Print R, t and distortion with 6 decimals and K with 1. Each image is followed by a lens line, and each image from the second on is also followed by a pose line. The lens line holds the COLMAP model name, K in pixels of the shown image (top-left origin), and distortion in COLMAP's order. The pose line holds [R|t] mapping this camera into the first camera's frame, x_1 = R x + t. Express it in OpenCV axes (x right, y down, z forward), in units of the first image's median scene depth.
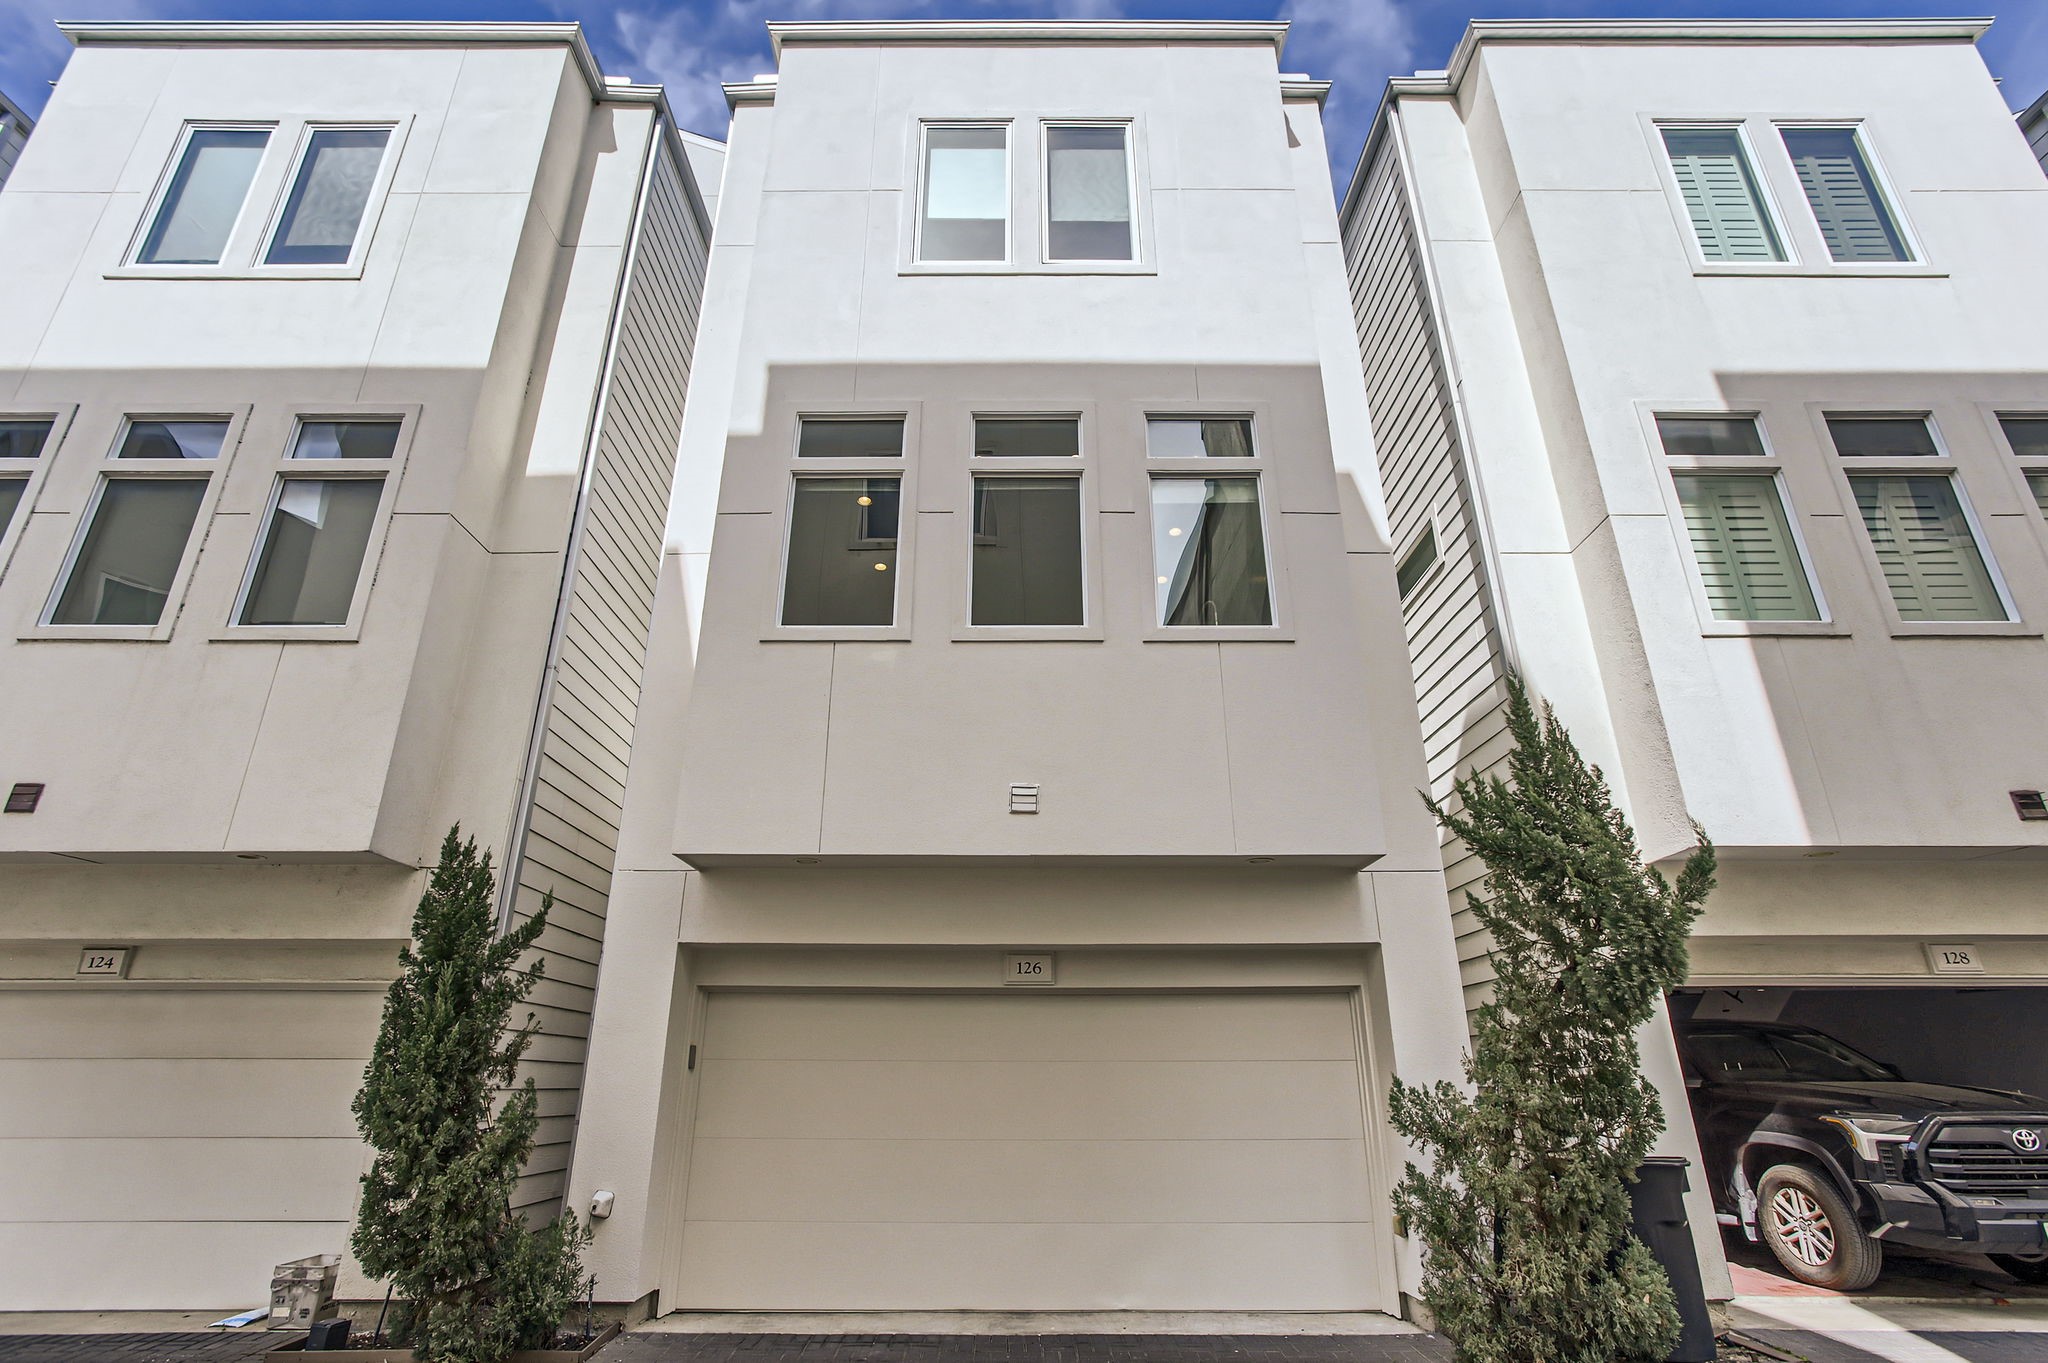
lens RADIAL K [[987.1, 0, 1032.4], [0, 987.1, 678.7], [0, 0, 1]] dist [-0.030192, 0.016445]
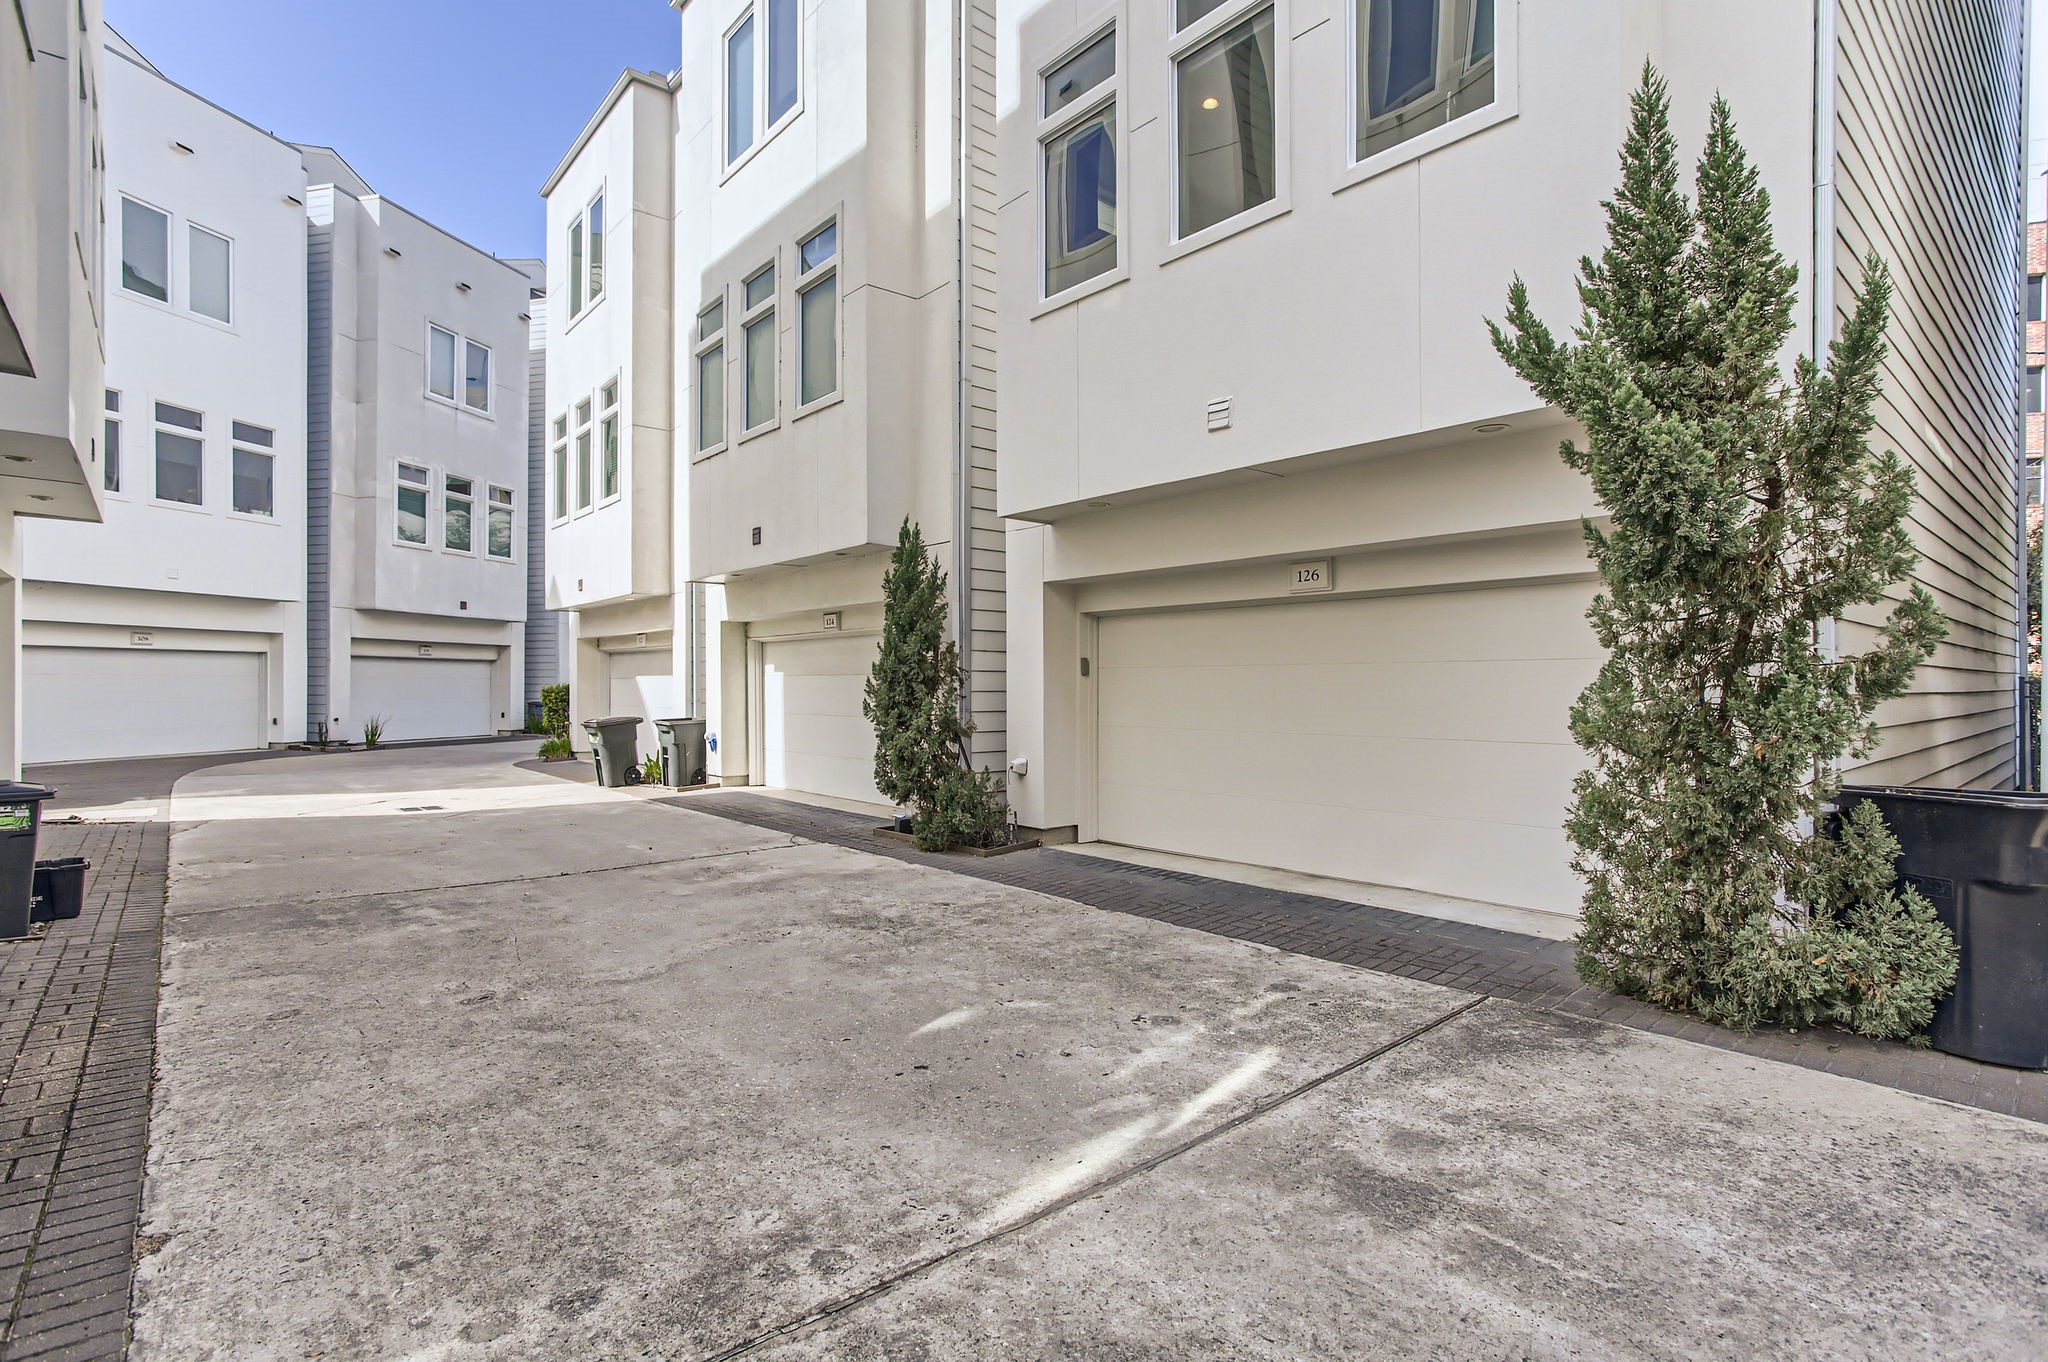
lens RADIAL K [[987.1, 0, 1032.4], [0, 987.1, 678.2], [0, 0, 1]] dist [-0.030192, 0.016445]
pose [[0.657361, -0.007277, -0.753541, 0.560920], [0.290041, 0.925364, 0.244085, 0.066322], [0.695523, -0.379009, 0.610409, 0.161480]]
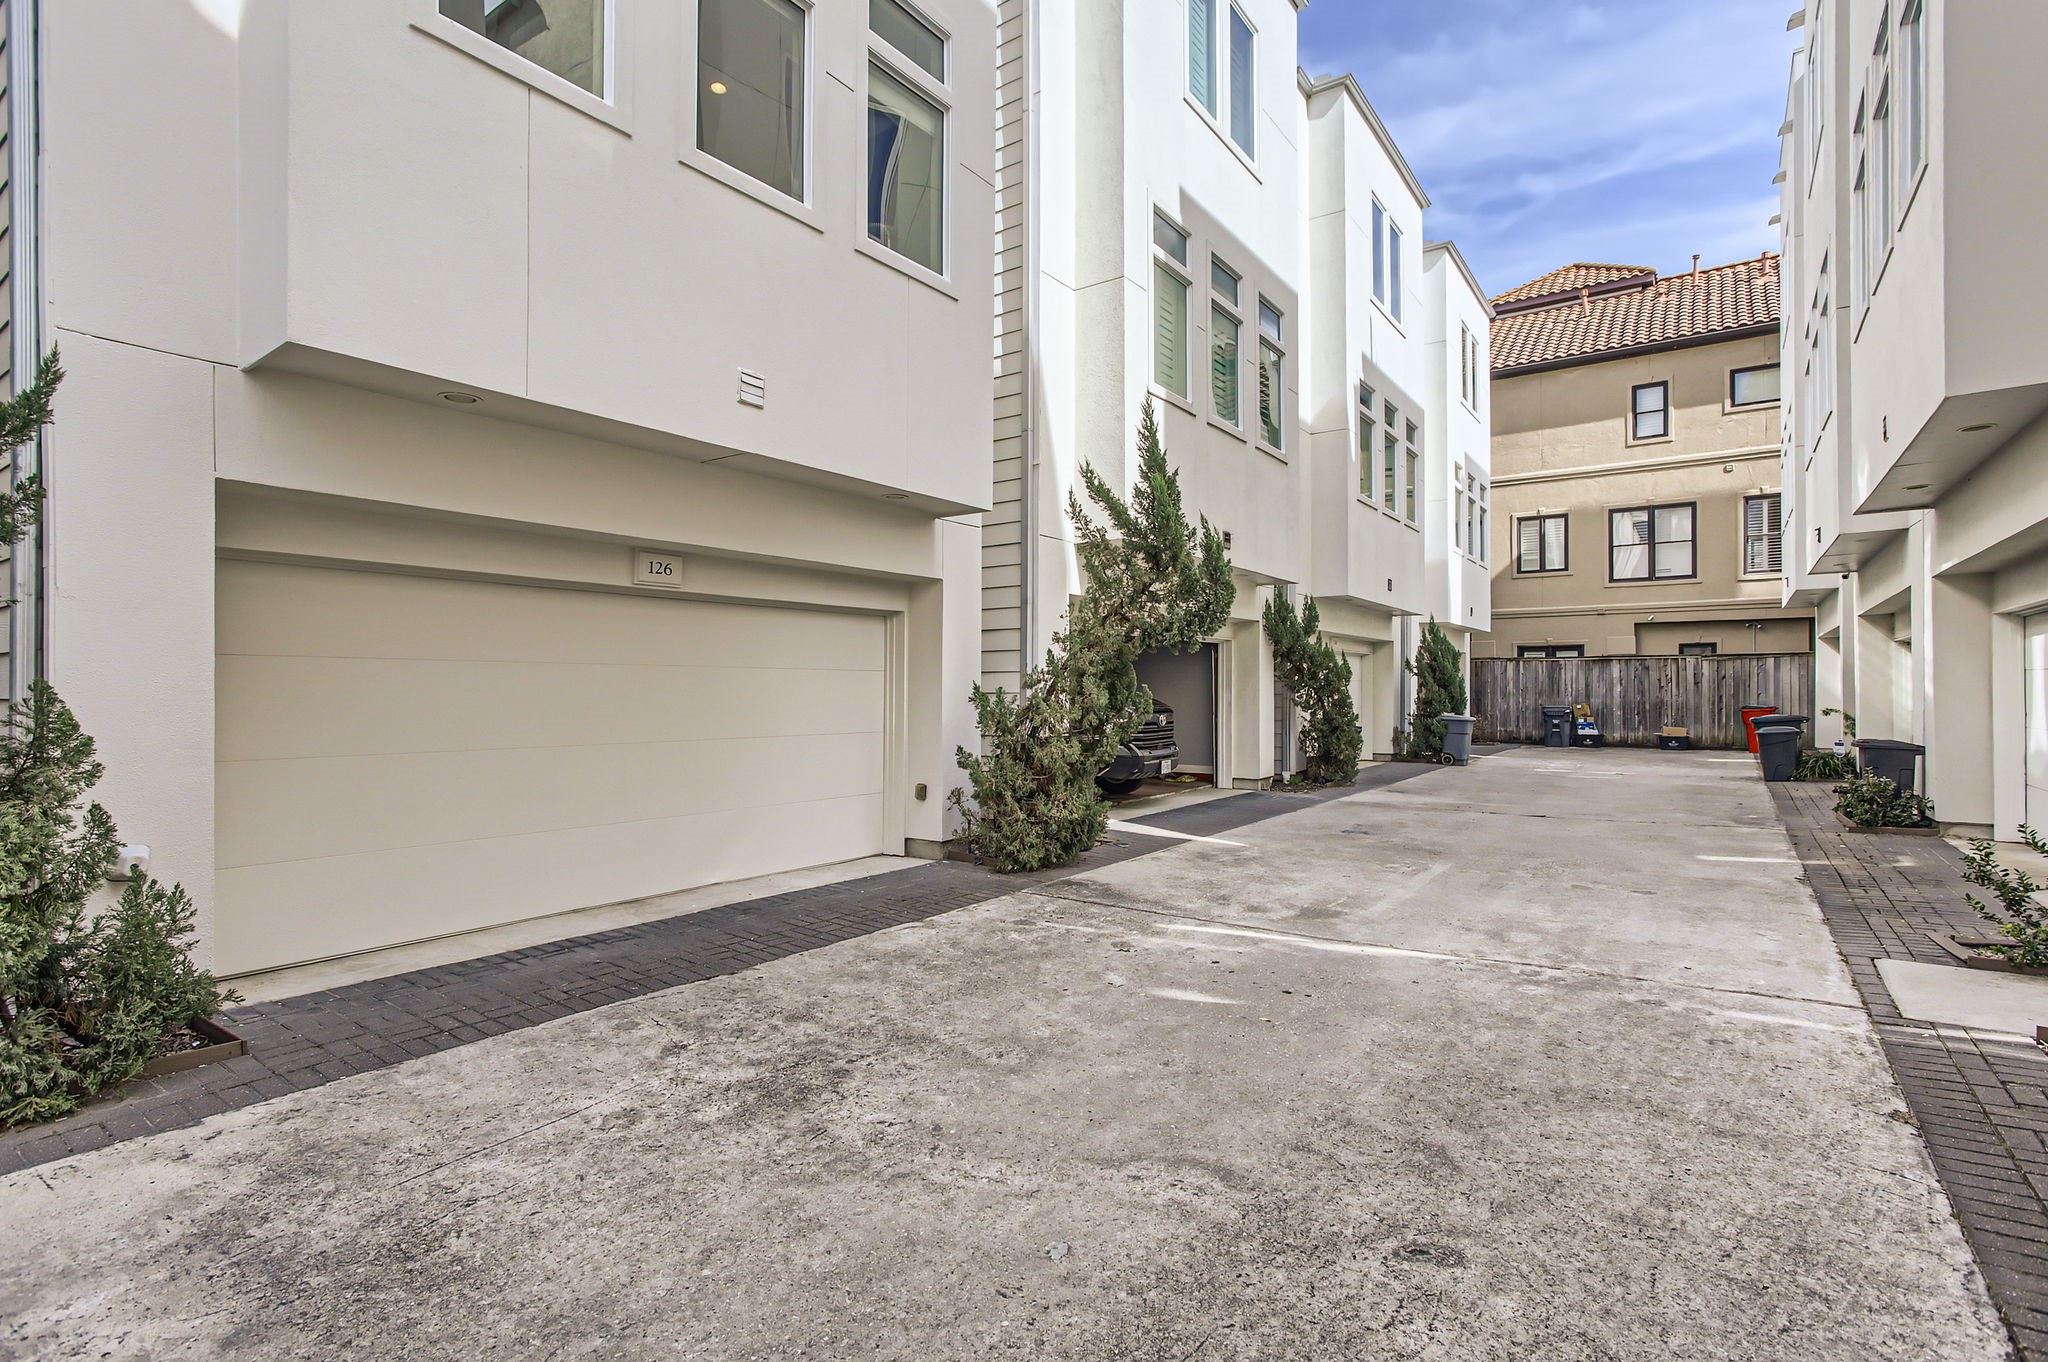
lens RADIAL K [[987.1, 0, 1032.4], [0, 987.1, 678.2], [0, 0, 1]] dist [-0.030192, 0.016445]
pose [[0.578088, 0.010035, 0.815913, -0.541272], [-0.311427, 0.926945, 0.209251, 0.091589], [-0.754207, -0.375062, 0.538981, 0.216488]]
